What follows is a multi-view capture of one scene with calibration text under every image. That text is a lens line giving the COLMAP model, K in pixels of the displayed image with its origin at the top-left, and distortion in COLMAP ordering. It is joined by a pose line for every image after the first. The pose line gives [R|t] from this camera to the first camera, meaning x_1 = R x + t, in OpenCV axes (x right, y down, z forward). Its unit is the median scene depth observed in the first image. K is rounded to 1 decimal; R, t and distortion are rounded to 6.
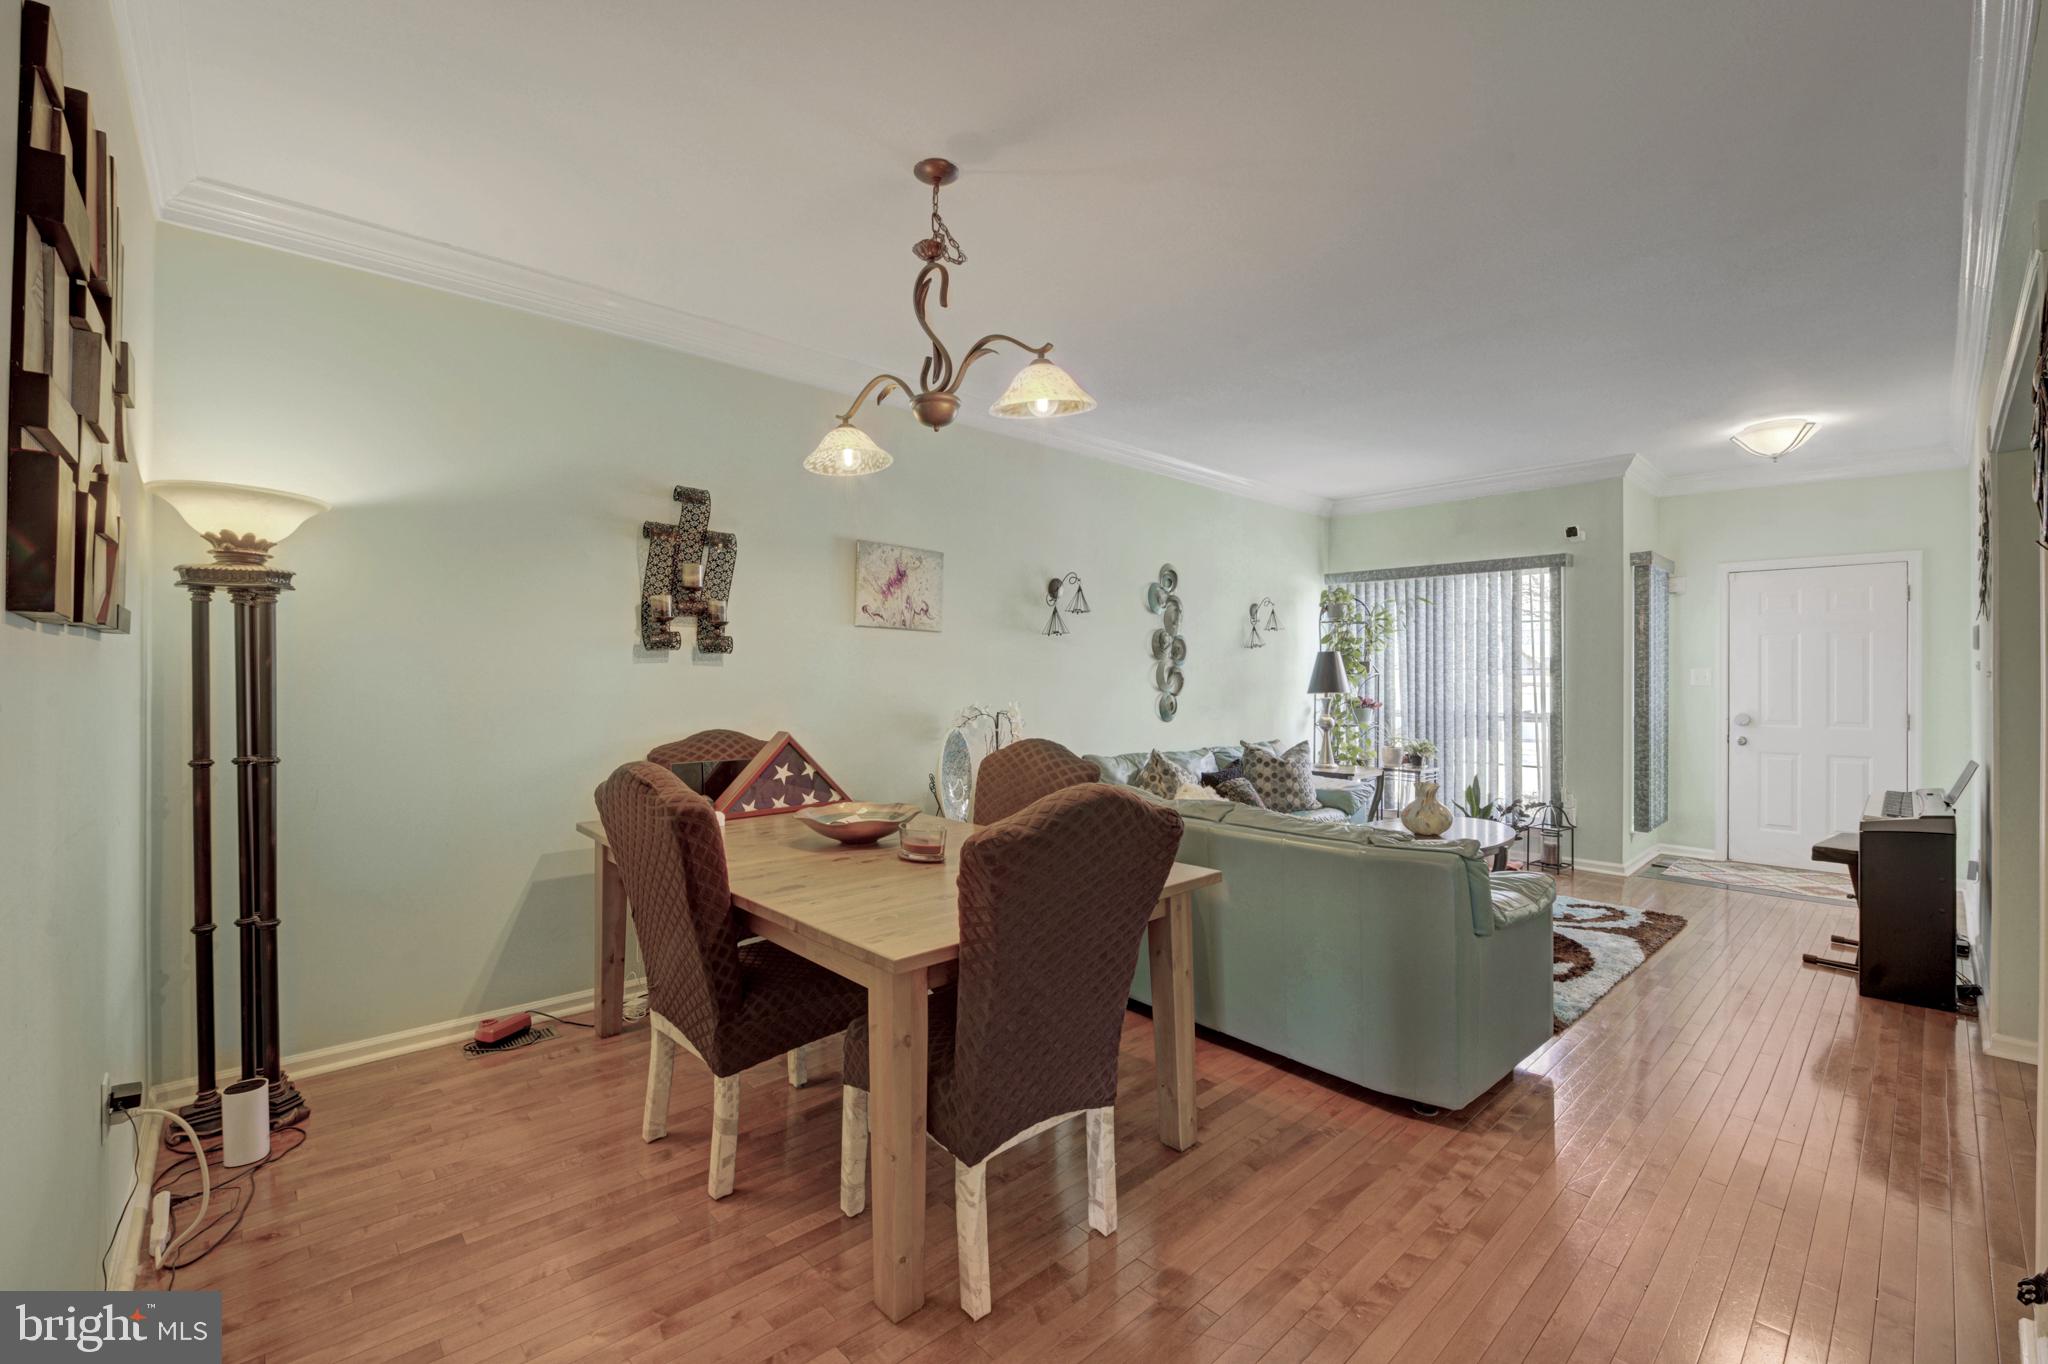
lens RADIAL K [[862.2, 0, 1024.0], [0, 862.2, 682.0], [0, 0, 1]] dist [-0.000134, -0.000006]
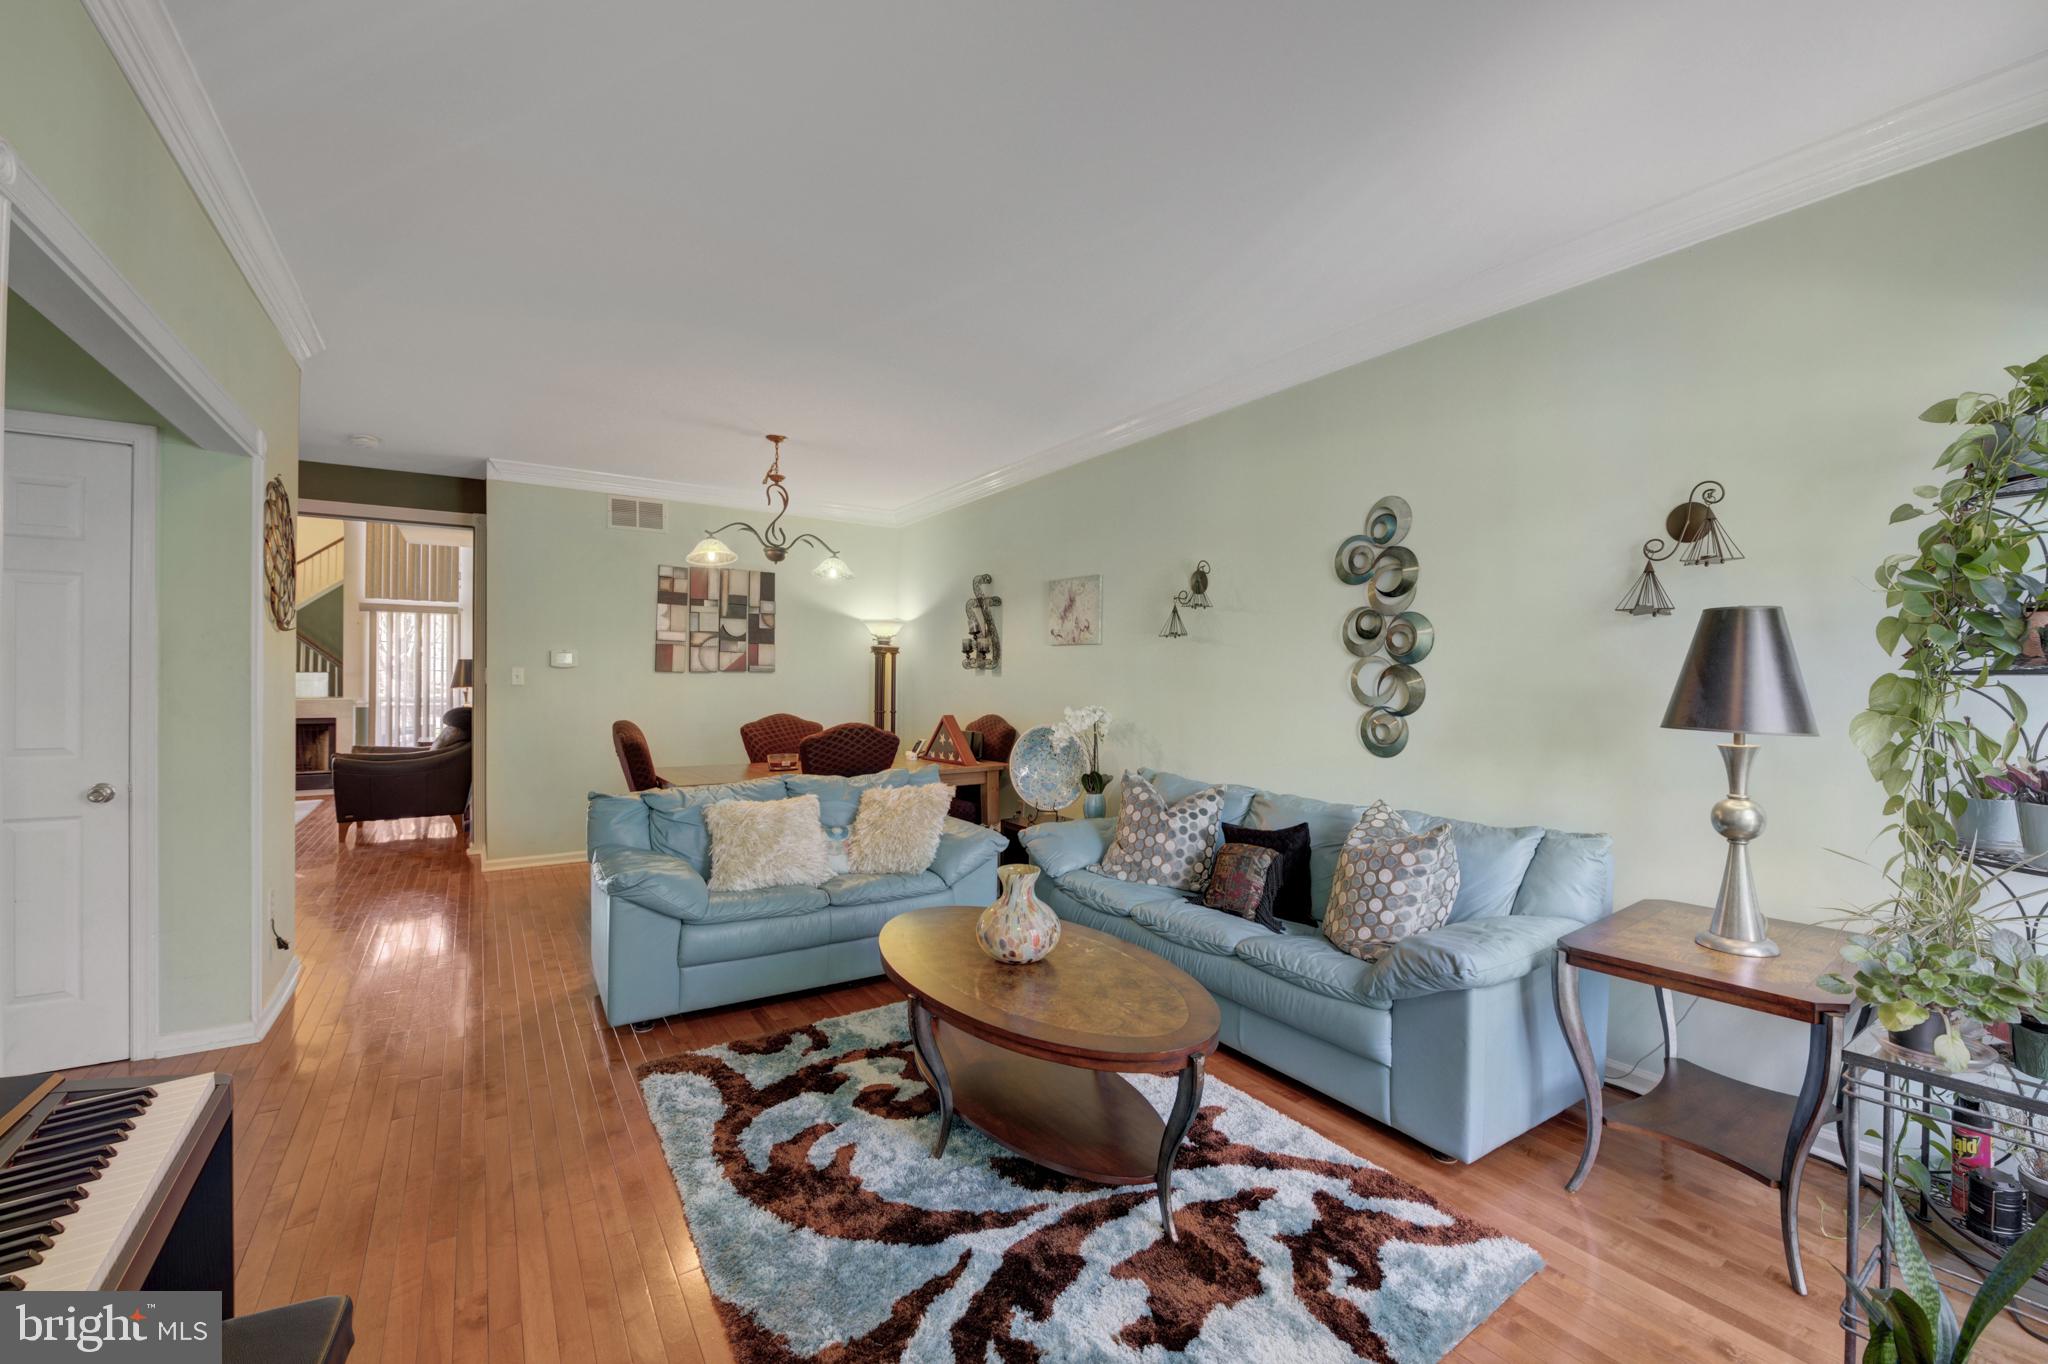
lens RADIAL K [[817.6, 0, 1024.0], [0, 817.6, 682.0], [0, 0, 1]] dist [-0.000621, -0.000057]
pose [[-0.157925, -0.003759, -0.987444, 1.029148], [-0.009857, 0.999949, -0.002230, -0.004779], [0.987402, 0.009381, -0.157954, 1.119612]]
